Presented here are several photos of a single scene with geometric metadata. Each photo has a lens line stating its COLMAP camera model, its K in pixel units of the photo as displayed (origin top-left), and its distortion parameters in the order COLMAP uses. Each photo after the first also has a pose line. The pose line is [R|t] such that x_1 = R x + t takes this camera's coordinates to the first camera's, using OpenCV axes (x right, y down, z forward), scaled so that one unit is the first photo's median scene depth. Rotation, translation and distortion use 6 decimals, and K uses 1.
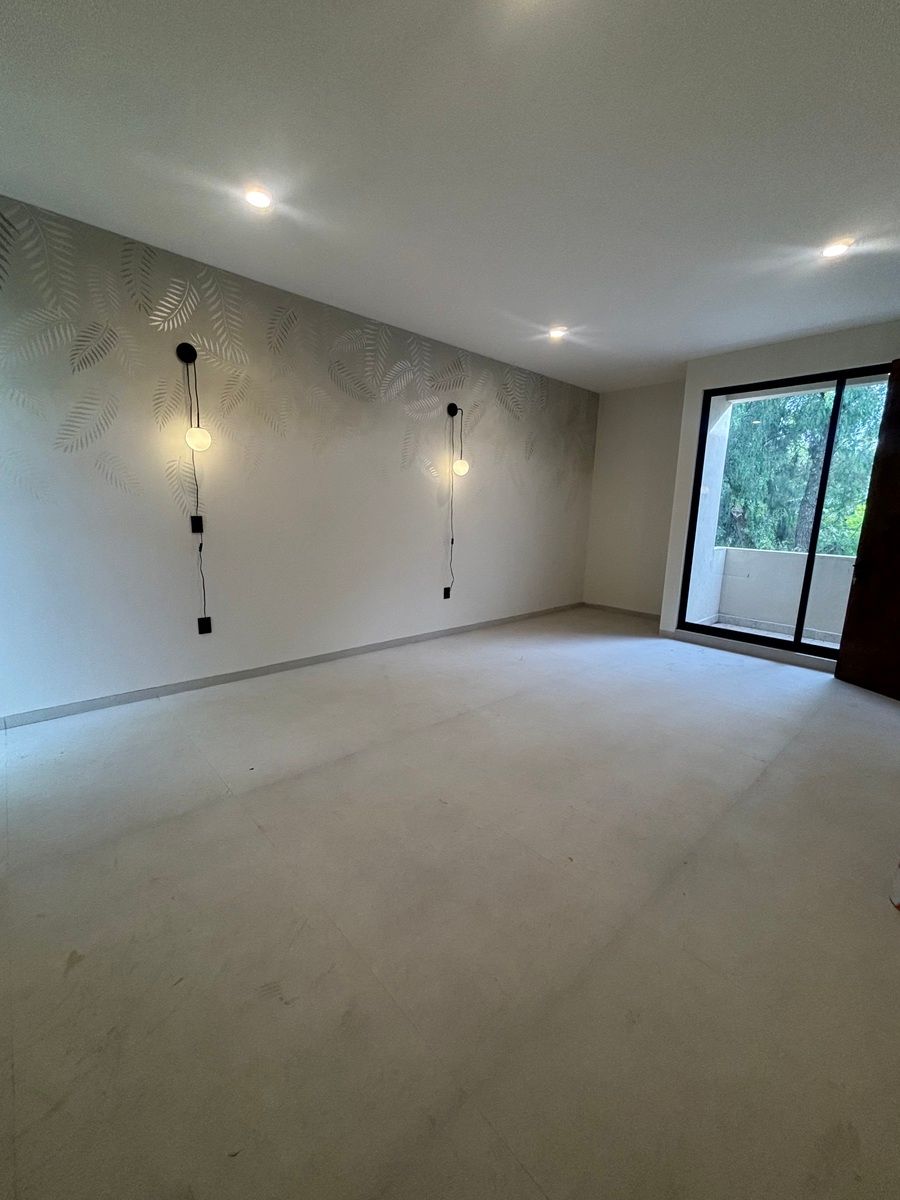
lens RADIAL K [[478.8, 0, 456.0], [0, 478.8, 600.5], [0, 0, 1]] dist [-0.004790, -0.000524]
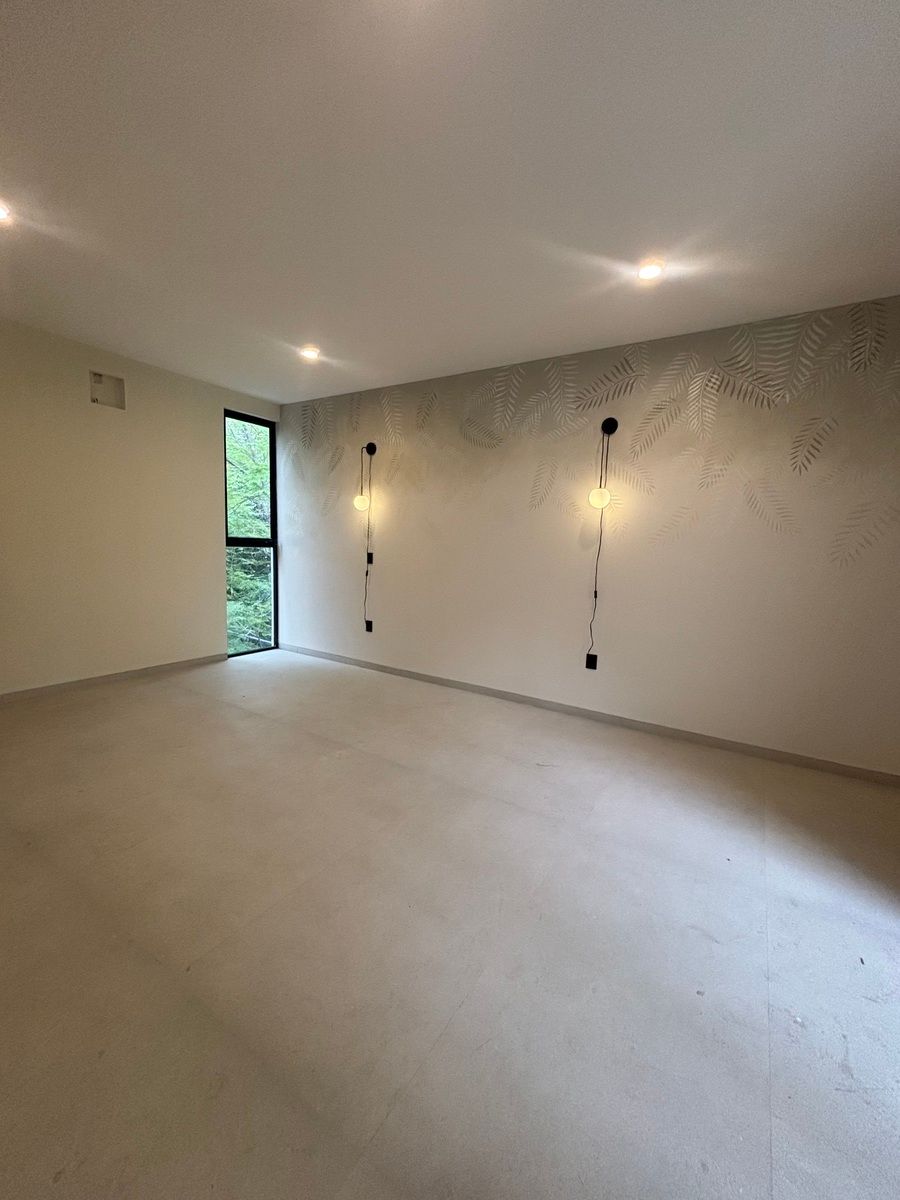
lens RADIAL K [[478.8, 0, 453.8], [0, 478.8, 602.9], [0, 0, 1]] dist [-0.004790, -0.000524]
pose [[0.267092, 0.103771, -0.958068, 0.800893], [-0.211516, 0.976255, 0.046774, -0.119920], [0.940172, 0.190153, 0.282699, 0.691147]]
